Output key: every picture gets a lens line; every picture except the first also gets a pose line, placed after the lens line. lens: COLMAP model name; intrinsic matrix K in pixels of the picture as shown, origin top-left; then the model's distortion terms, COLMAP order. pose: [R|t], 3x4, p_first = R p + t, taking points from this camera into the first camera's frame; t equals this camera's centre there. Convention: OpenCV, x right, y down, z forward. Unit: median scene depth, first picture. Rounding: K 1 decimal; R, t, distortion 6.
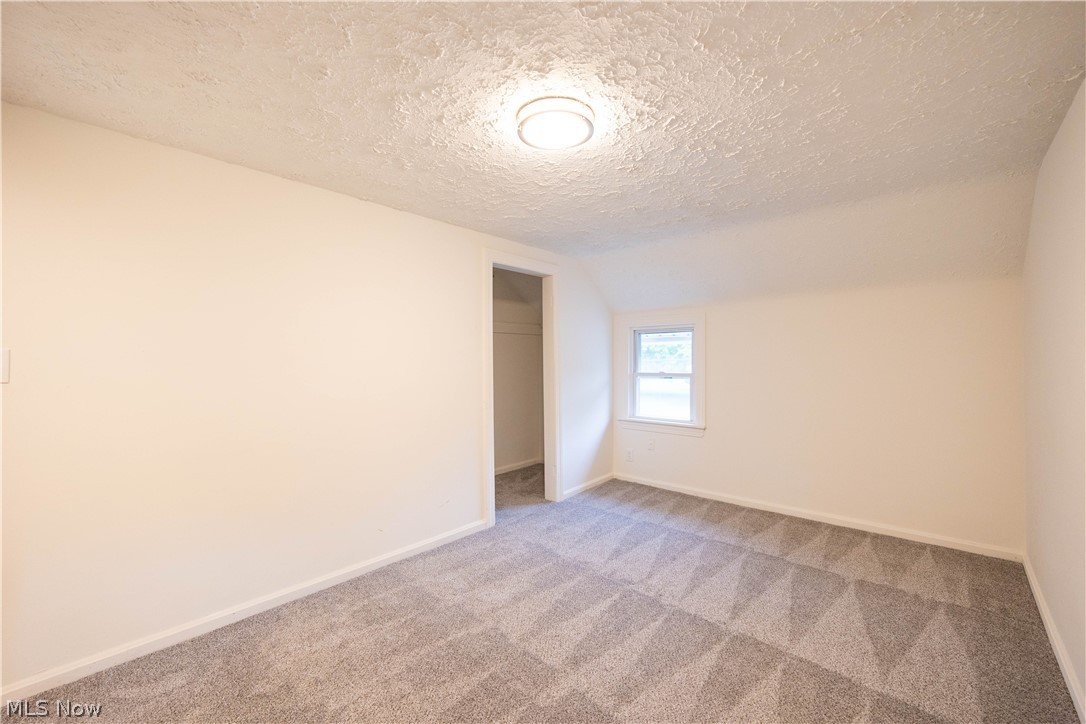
lens RADIAL K [[434.2, 0, 542.1], [0, 434.2, 363.0], [0, 0, 1]] dist [-0.003197, 0.000329]
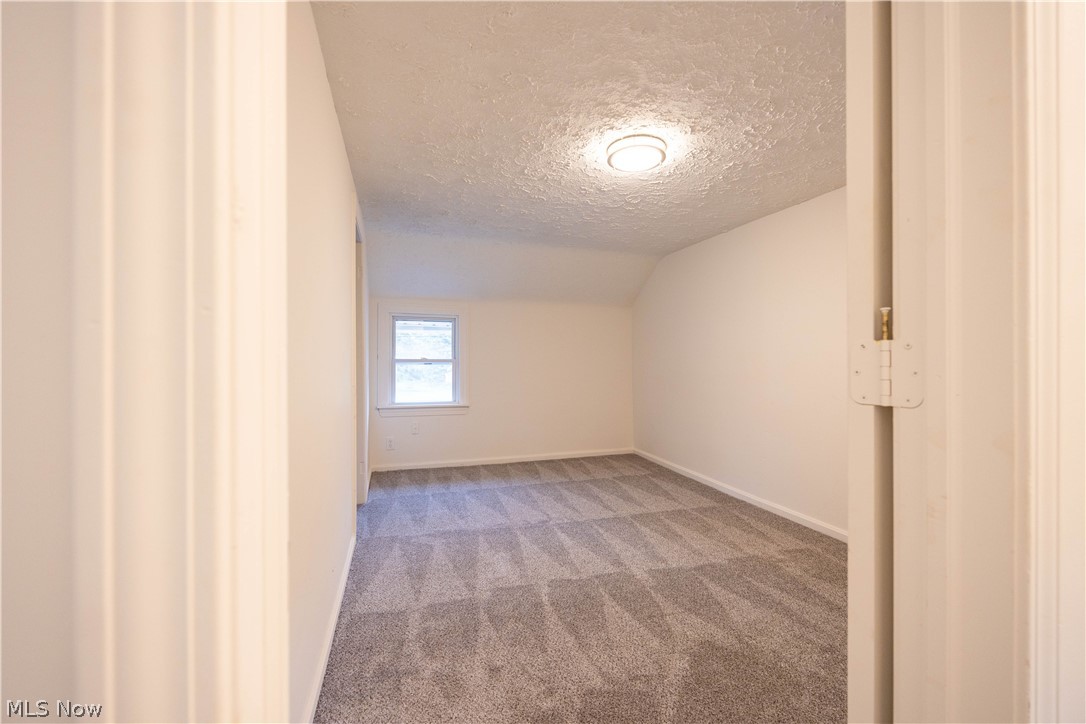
lens RADIAL K [[434.2, 0, 542.1], [0, 434.2, 363.0], [0, 0, 1]] dist [-0.003197, 0.000329]
pose [[0.491233, 0.008039, 0.870991, -0.752964], [-0.000304, 0.999959, -0.009058, 0.062679], [-0.871028, 0.004185, 0.491216, 0.355271]]
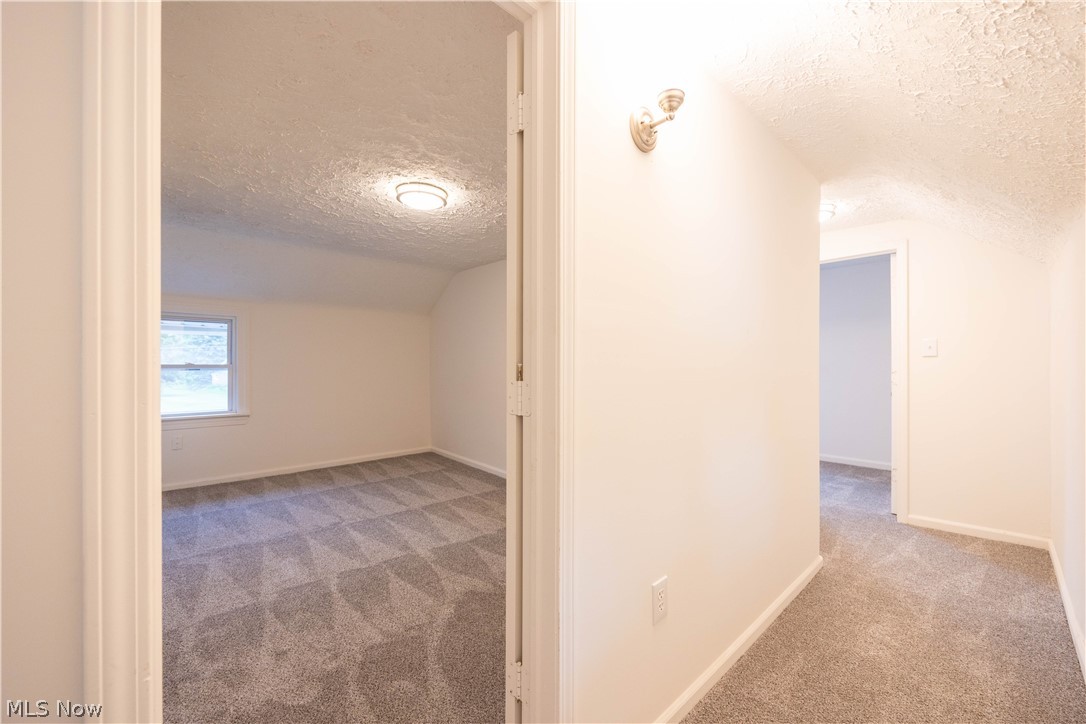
lens RADIAL K [[434.2, 0, 542.1], [0, 434.2, 363.0], [0, 0, 1]] dist [-0.003197, 0.000329]
pose [[0.081032, 0.004907, 0.996699, -0.885887], [-0.001468, 0.999987, -0.004803, 0.035124], [-0.996710, -0.001074, 0.081039, 0.260880]]
